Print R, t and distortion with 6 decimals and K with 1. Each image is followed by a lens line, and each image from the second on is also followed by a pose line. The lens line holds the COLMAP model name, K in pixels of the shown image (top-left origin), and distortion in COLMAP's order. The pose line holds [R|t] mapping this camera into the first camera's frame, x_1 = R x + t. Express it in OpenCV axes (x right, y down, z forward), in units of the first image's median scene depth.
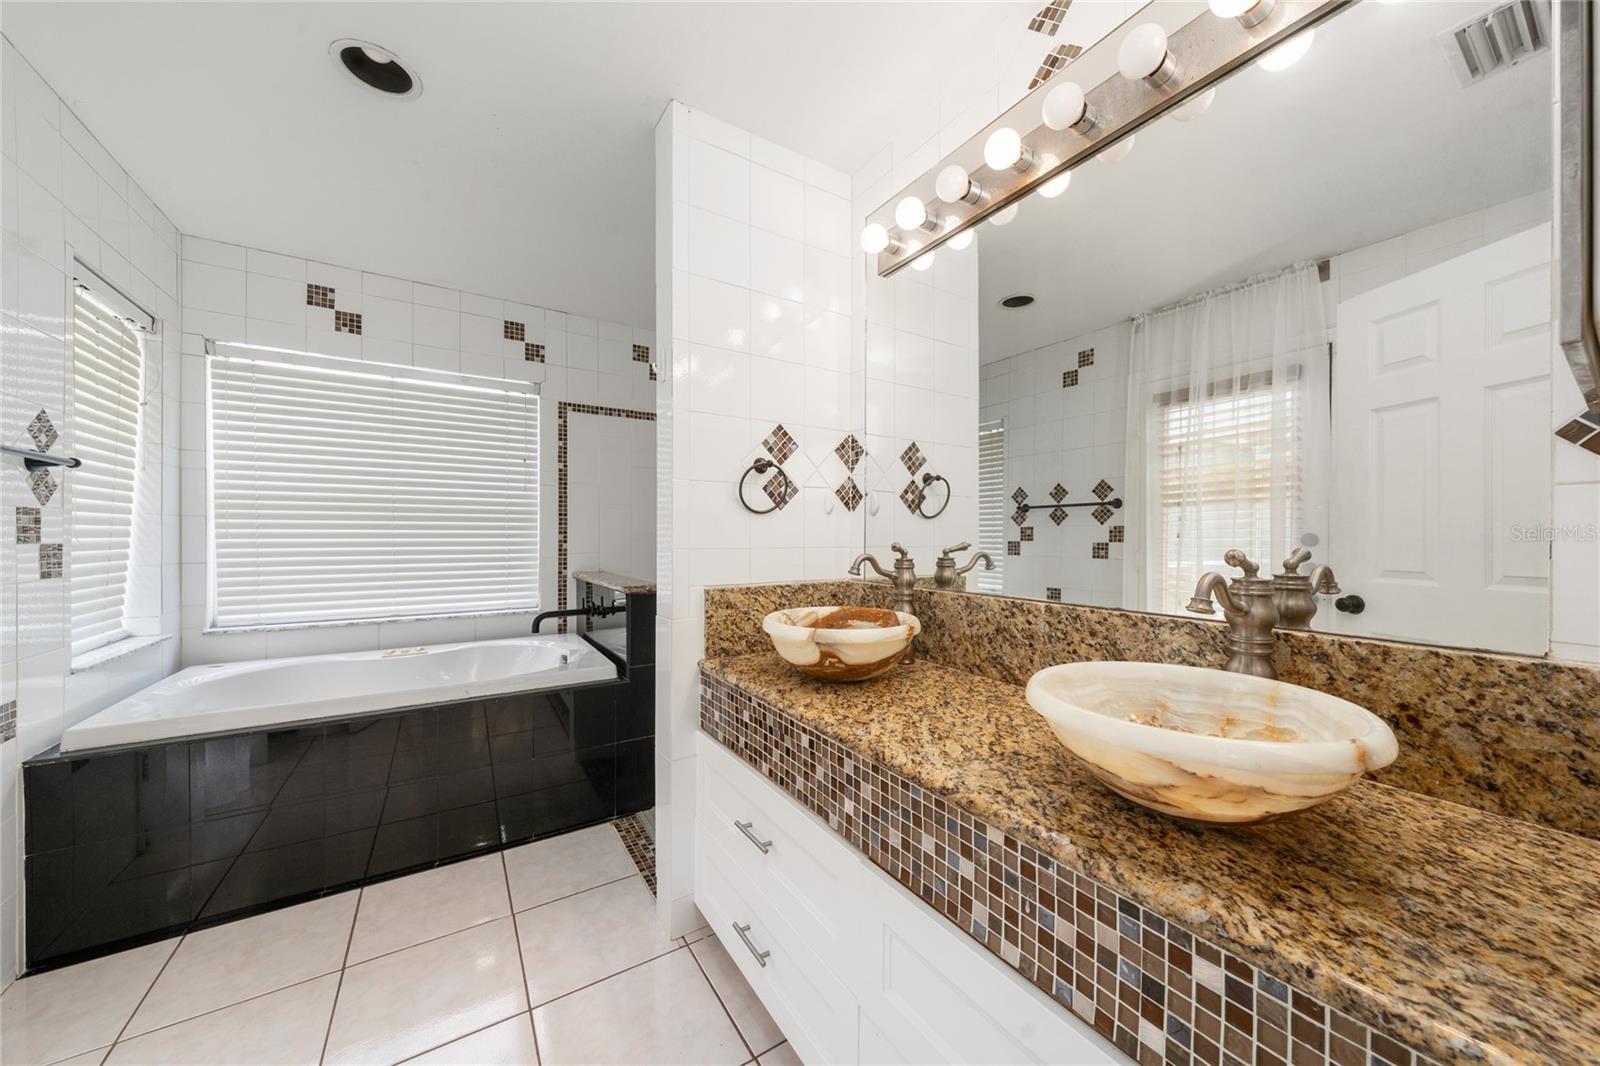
lens RADIAL K [[555.0, 0, 800.9], [0, 555.0, 539.4], [0, 0, 1]] dist [-0.003268, 0.000441]
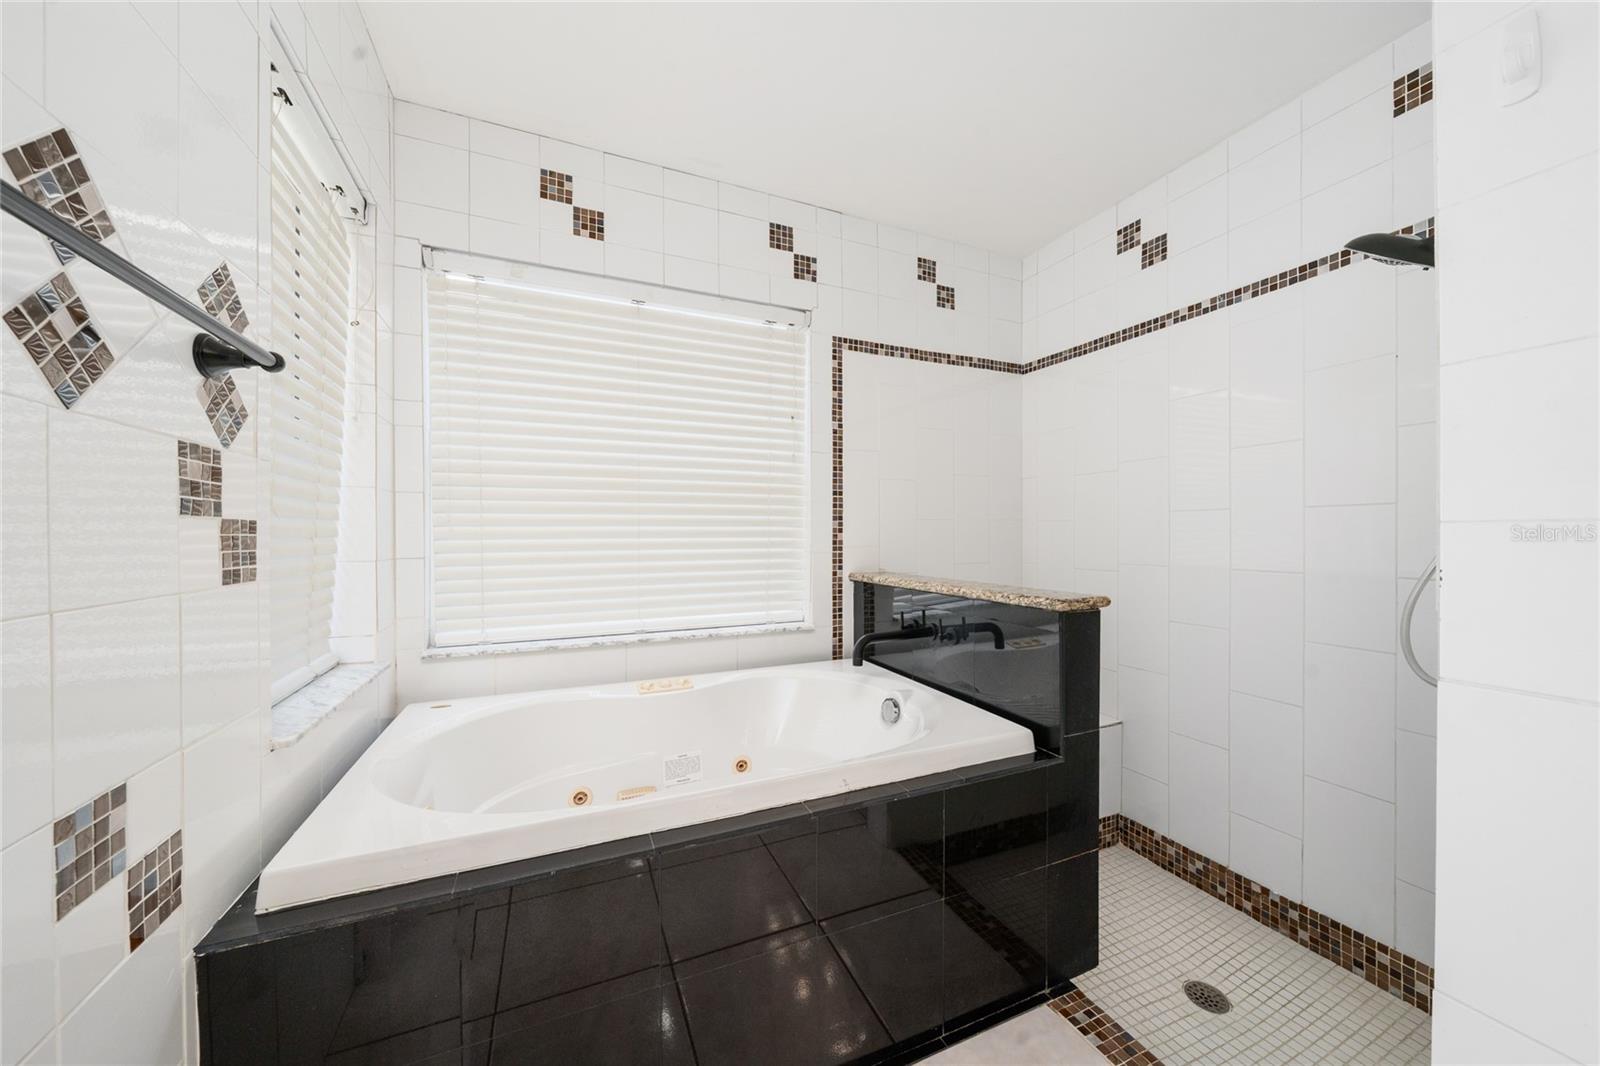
lens RADIAL K [[555.0, 0, 792.6], [0, 555.0, 542.2], [0, 0, 1]] dist [-0.003268, 0.000441]
pose [[0.987029, -0.002104, -0.160528, -0.747385], [0.002997, 0.999981, 0.005320, 0.029695], [0.160513, -0.005732, 0.987017, 0.561230]]
